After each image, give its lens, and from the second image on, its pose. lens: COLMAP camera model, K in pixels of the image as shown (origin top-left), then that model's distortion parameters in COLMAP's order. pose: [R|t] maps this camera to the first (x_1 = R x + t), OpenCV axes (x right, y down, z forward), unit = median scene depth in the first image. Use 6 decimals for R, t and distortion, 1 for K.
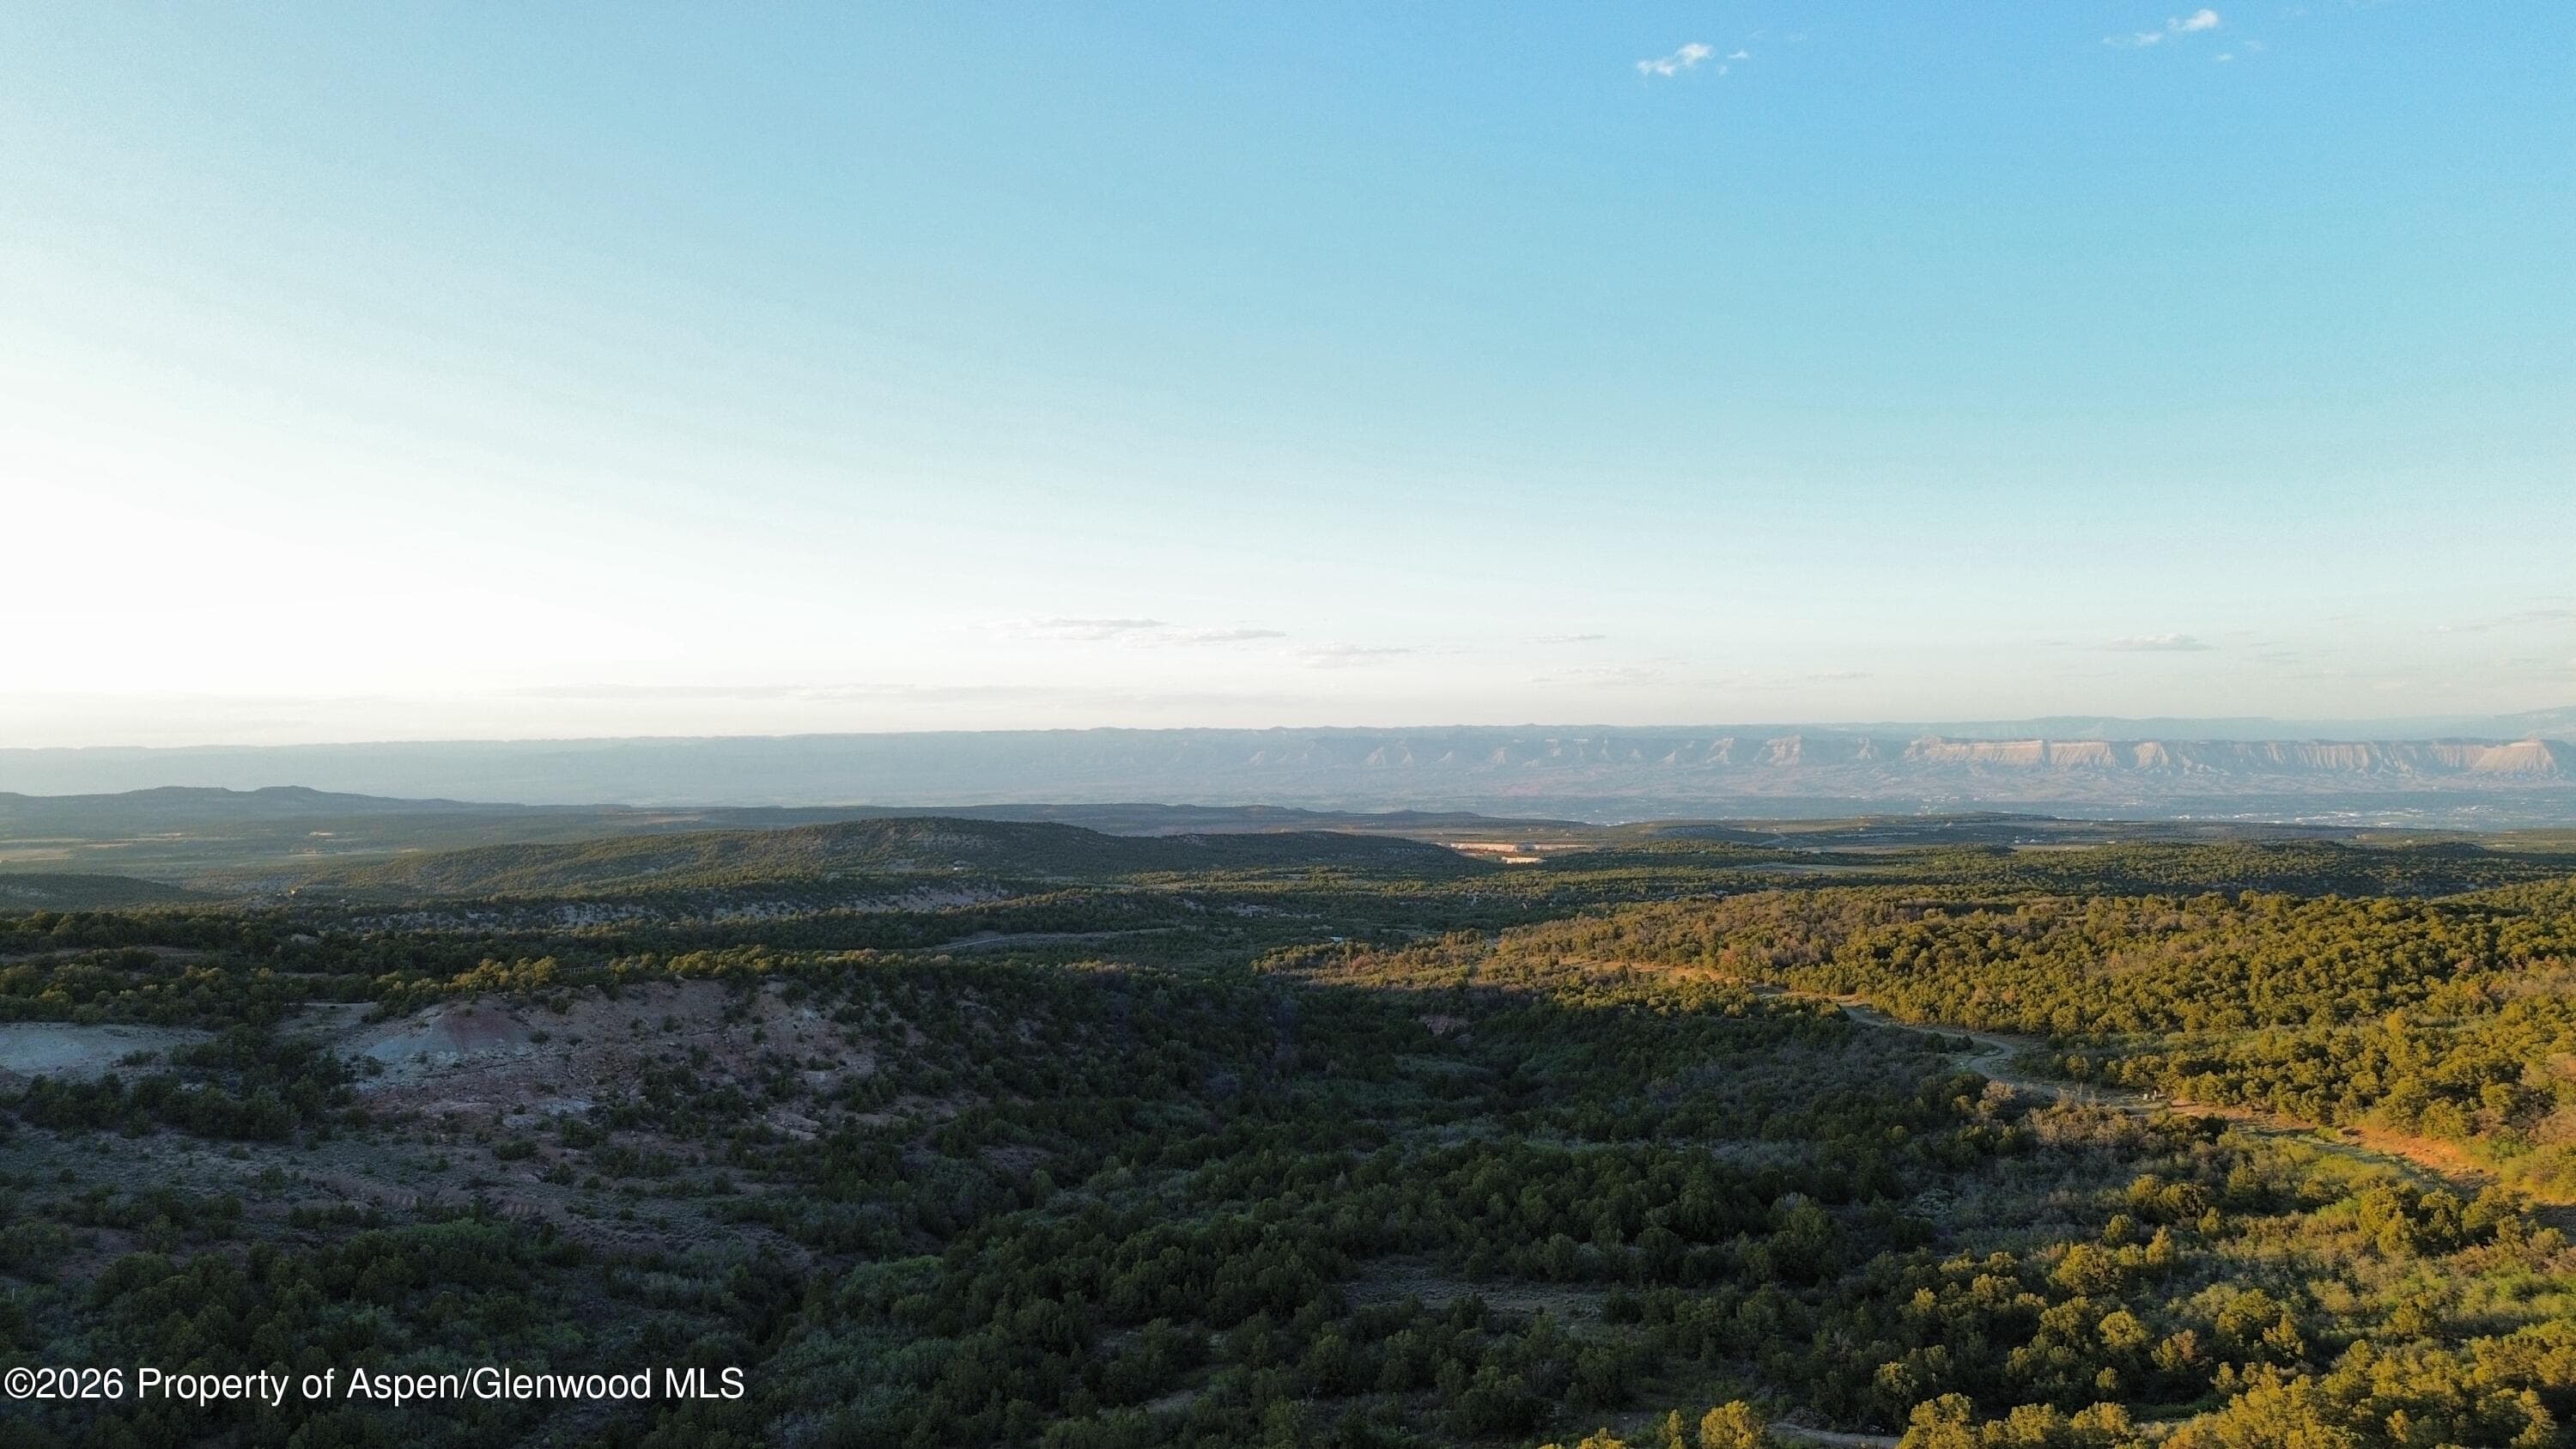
lens RADIAL K [[1827.1, 0, 1288.0], [0, 1827.1, 724.5], [0, 0, 1]] dist [0.088013, -0.087019]
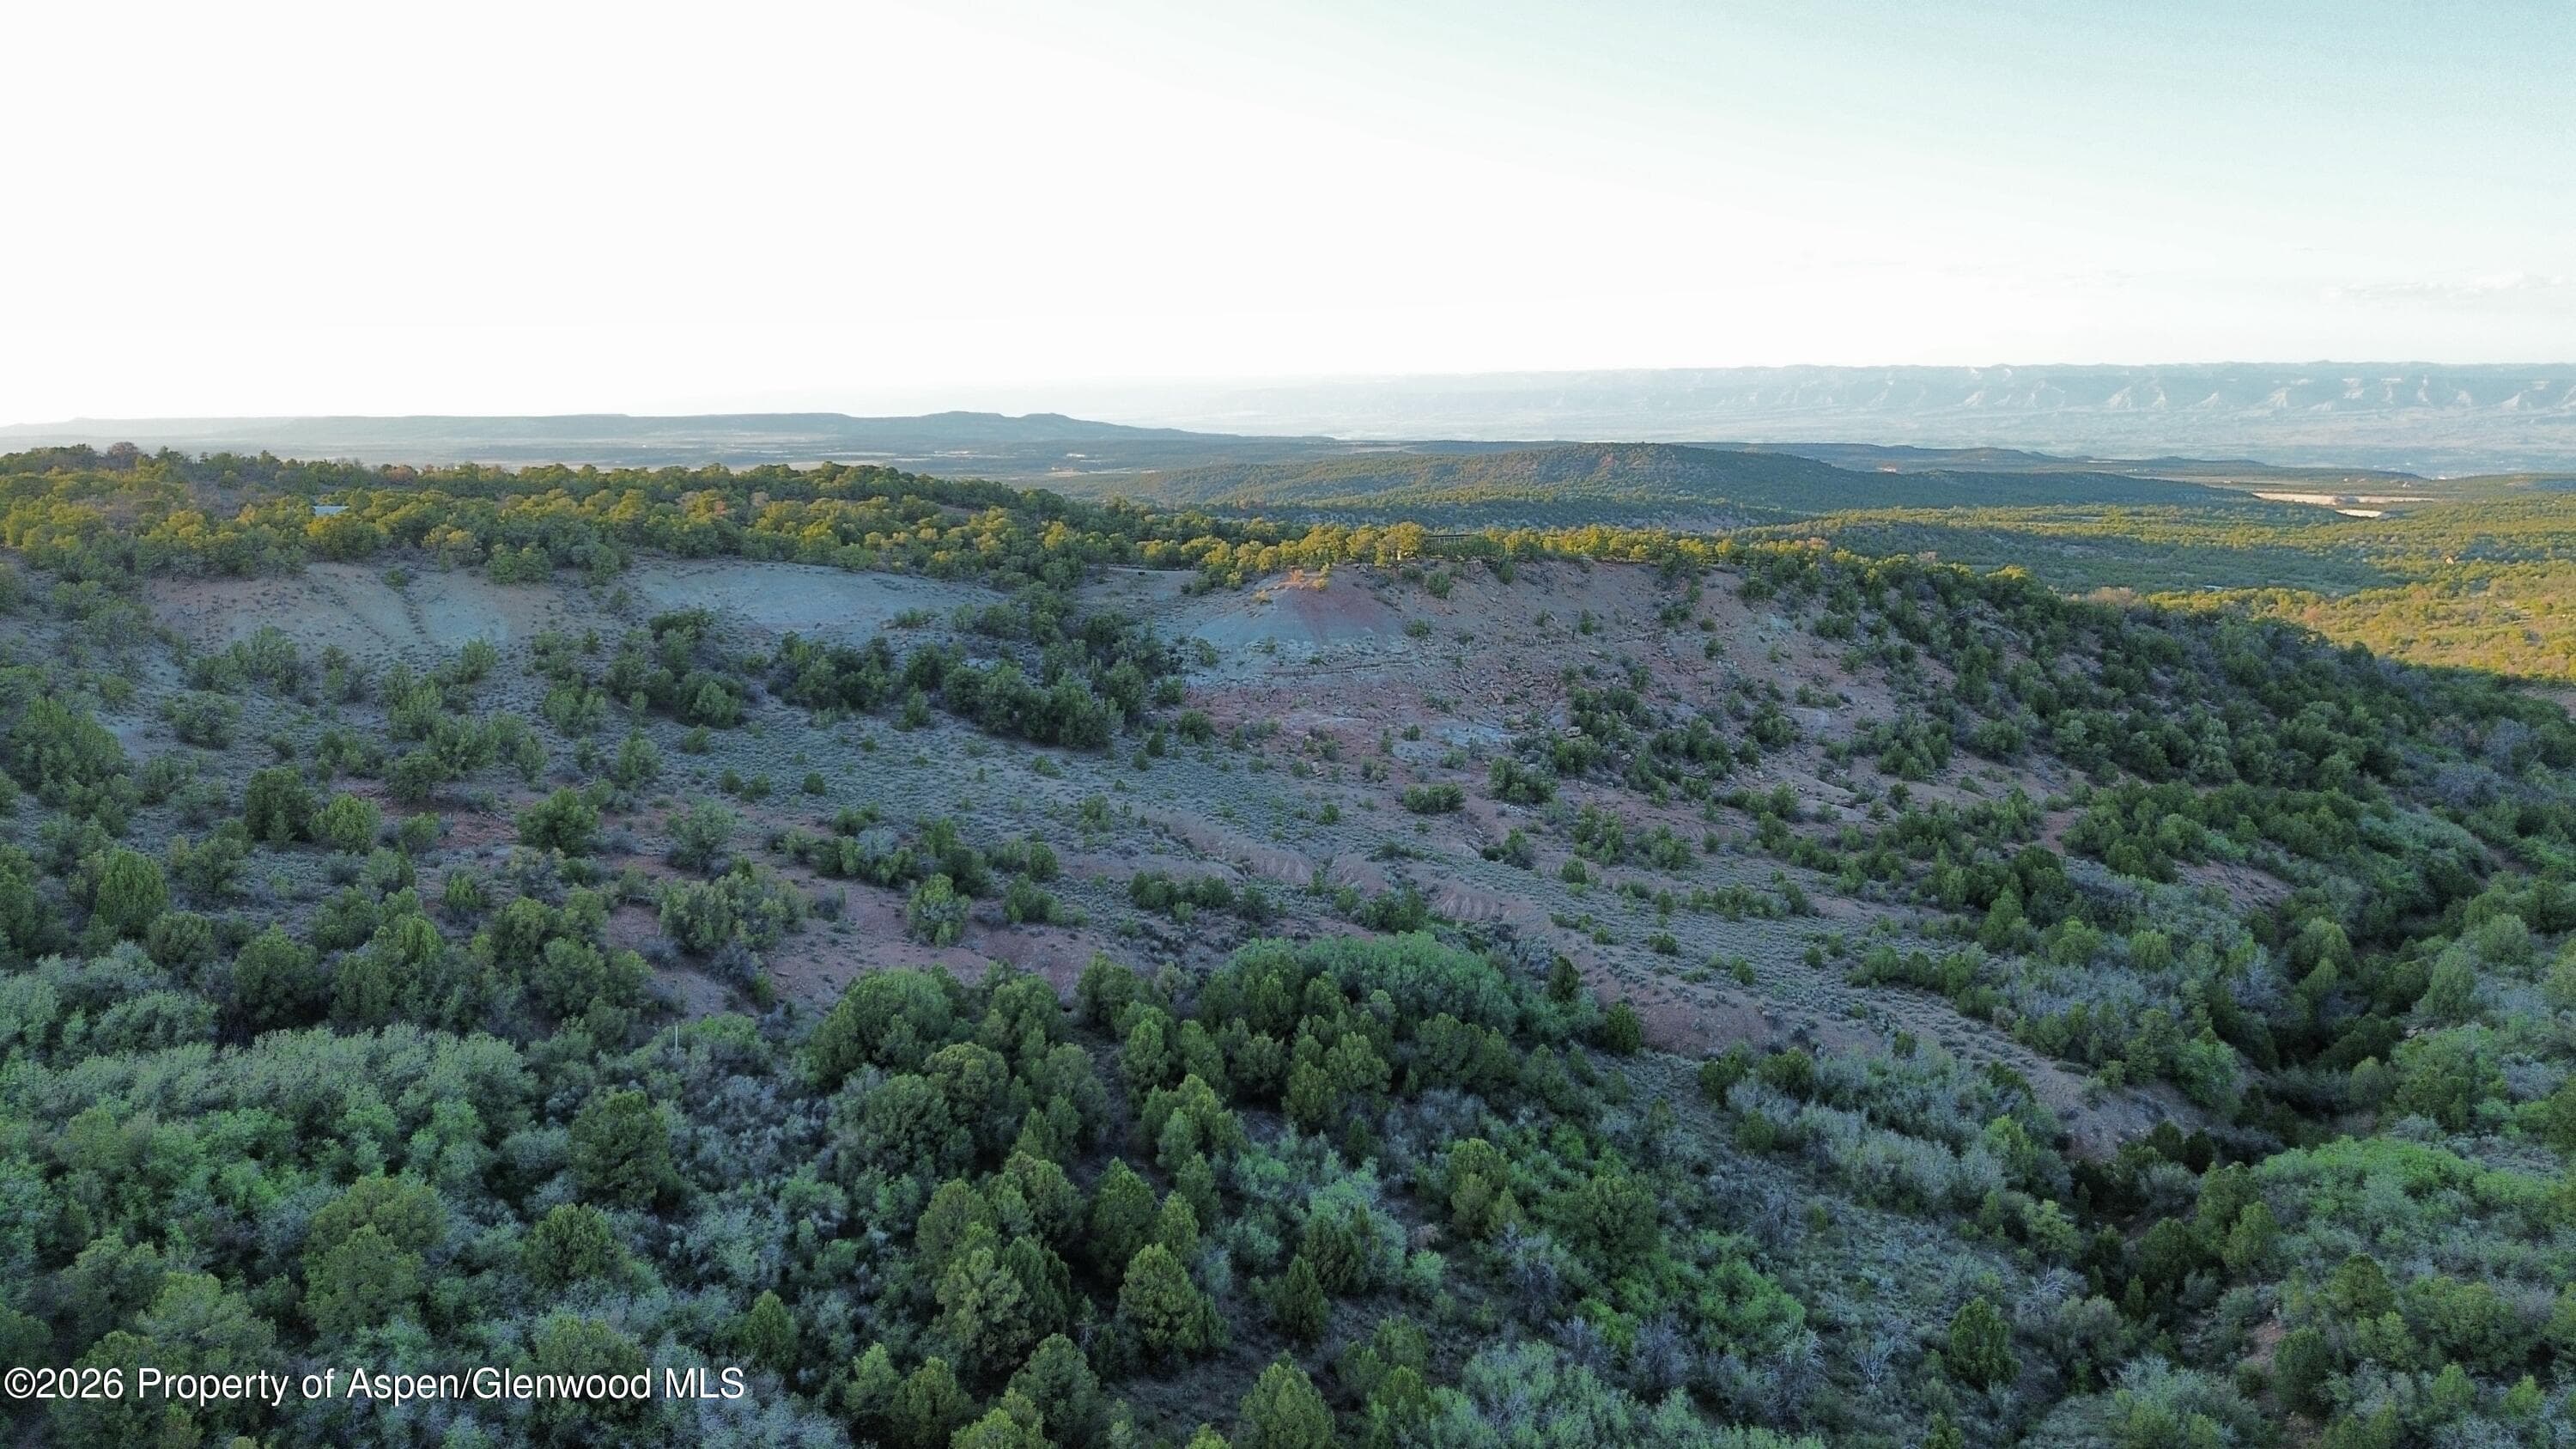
lens RADIAL K [[1827.2, 0, 1288.0], [0, 1827.2, 724.5], [0, 0, 1]] dist [0.089217, -0.098786]
pose [[0.934180, 0.074155, -0.349010, -0.195663], [-0.005565, 0.981073, 0.193557, 0.068022], [0.356758, -0.178875, 0.916912, 0.334216]]
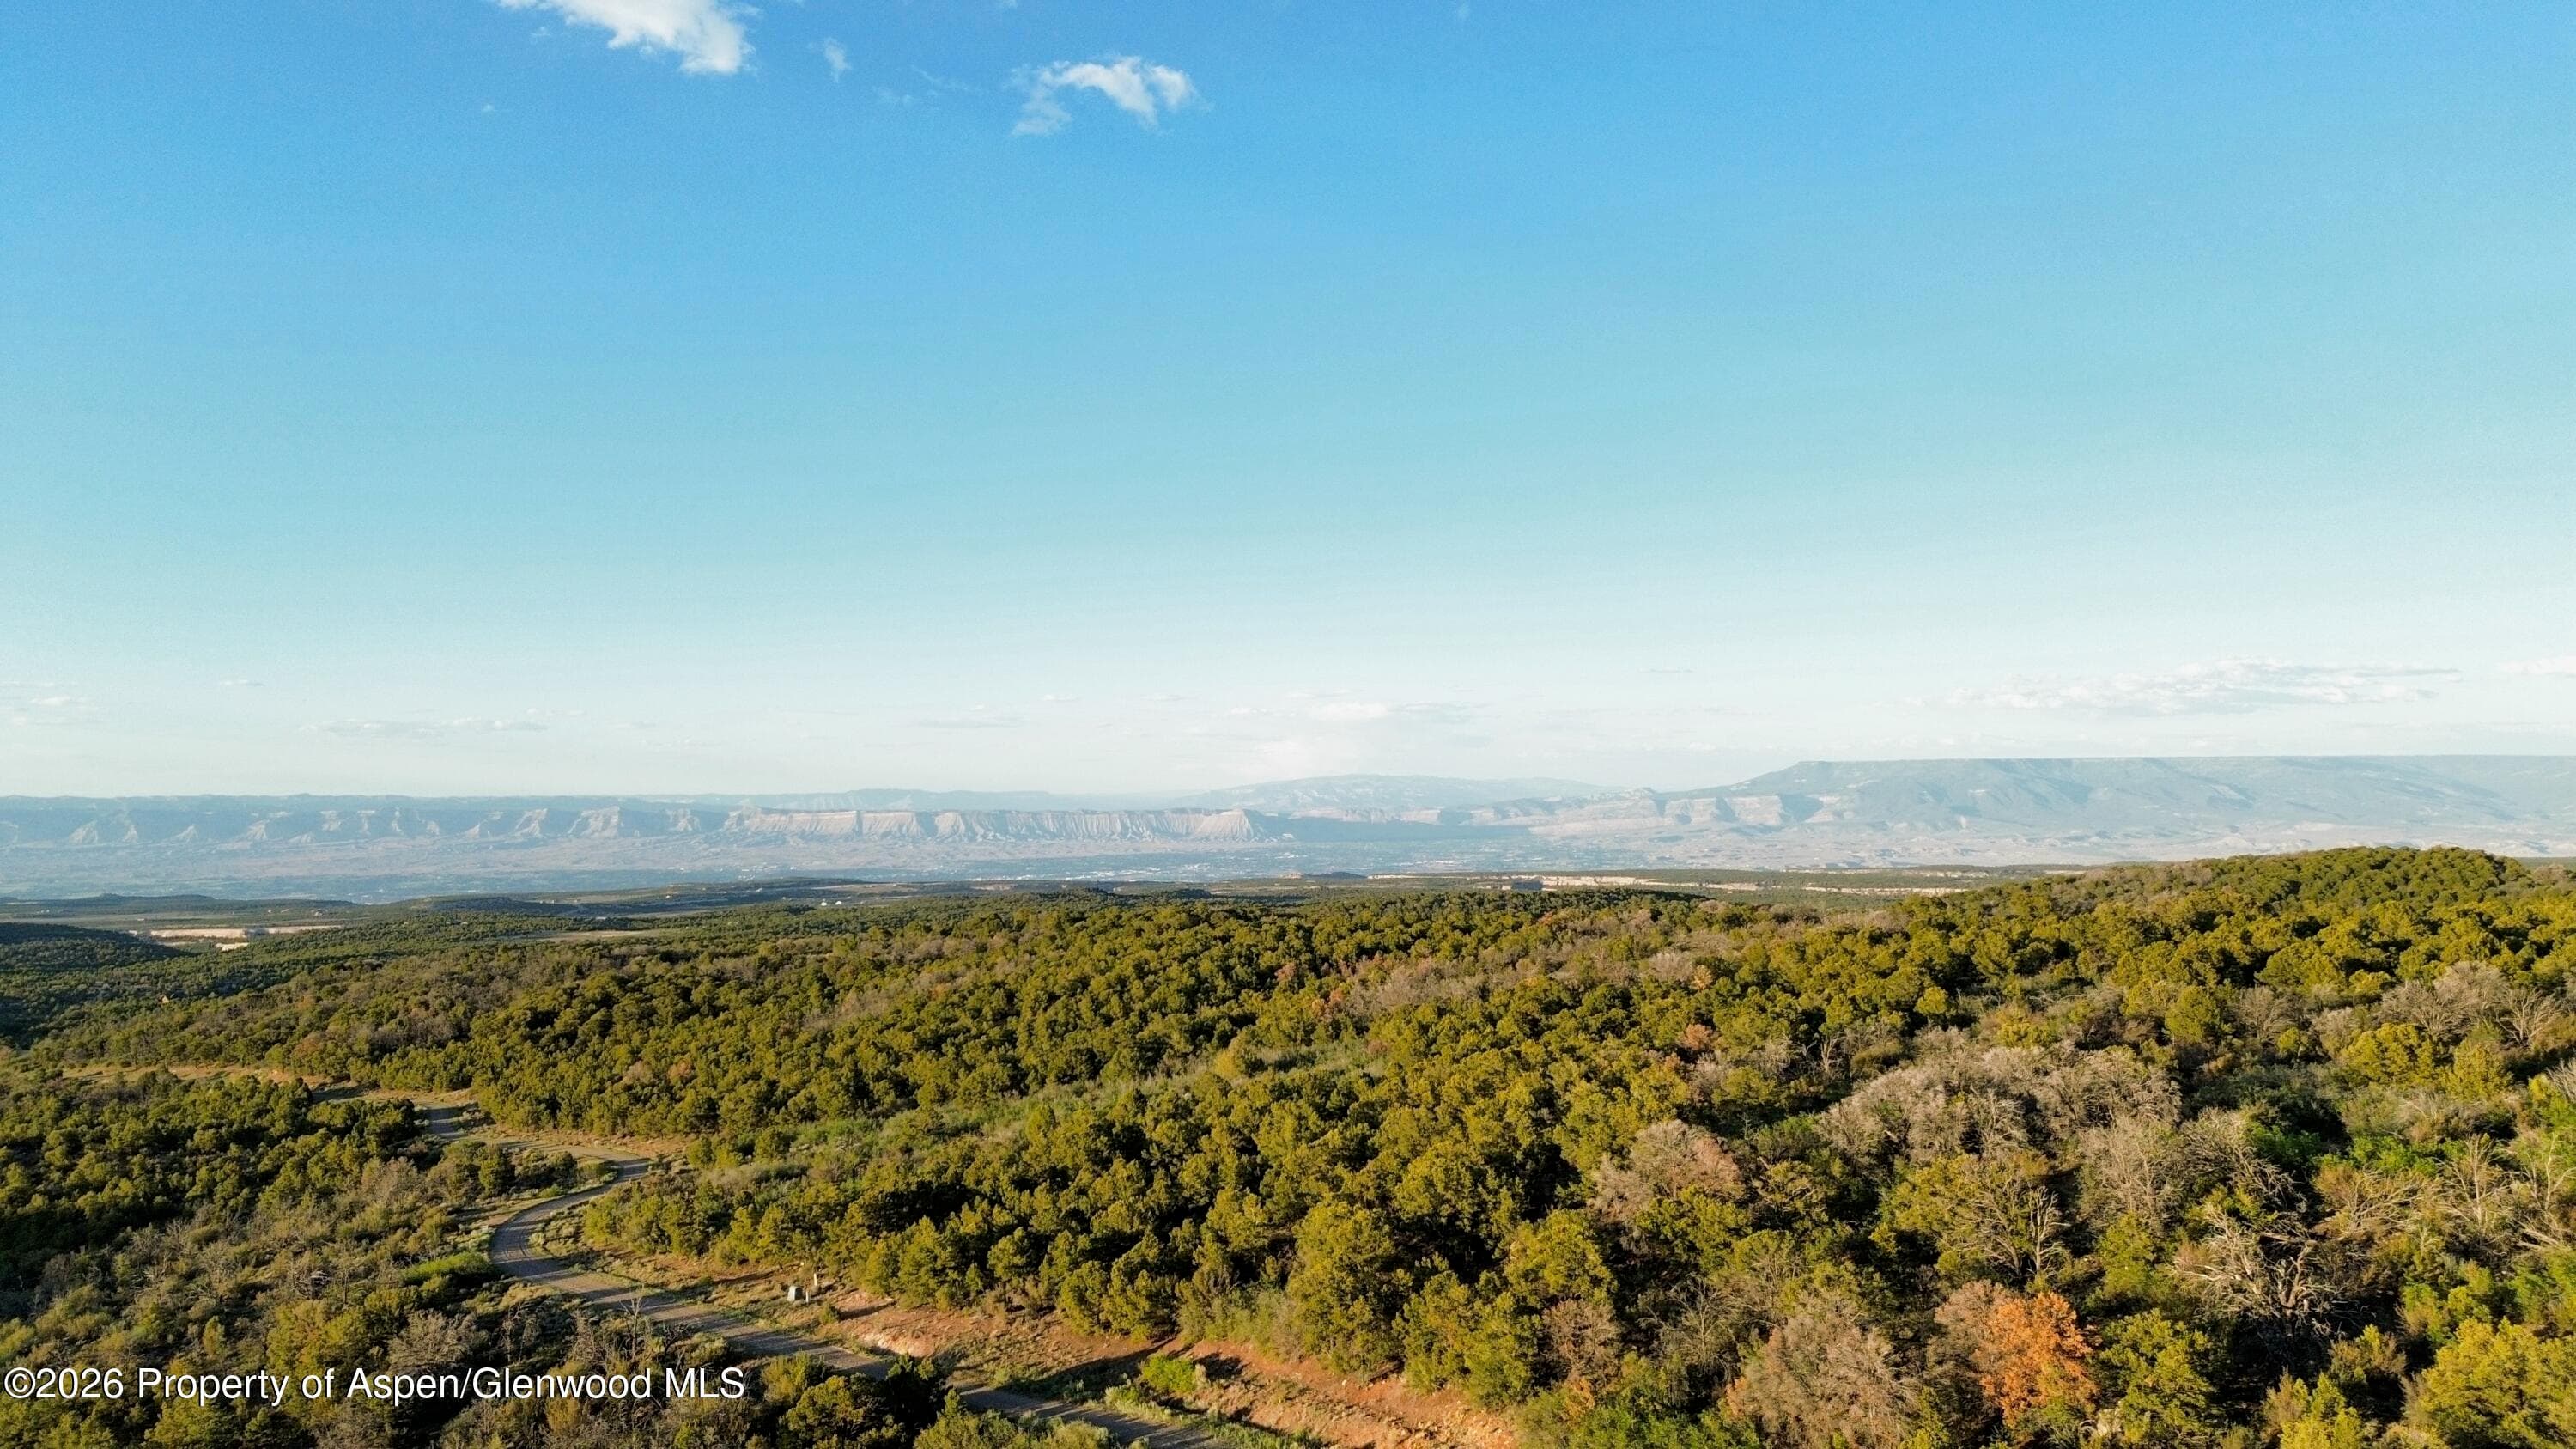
lens RADIAL K [[1827.1, 0, 1288.0], [0, 1827.1, 724.5], [0, 0, 1]] dist [0.088013, -0.087019]
pose [[0.815509, 0.027463, 0.578092, 0.239098], [-0.004600, 0.999150, -0.040976, 0.067057], [-0.578726, 0.030757, 0.814942, 0.455416]]
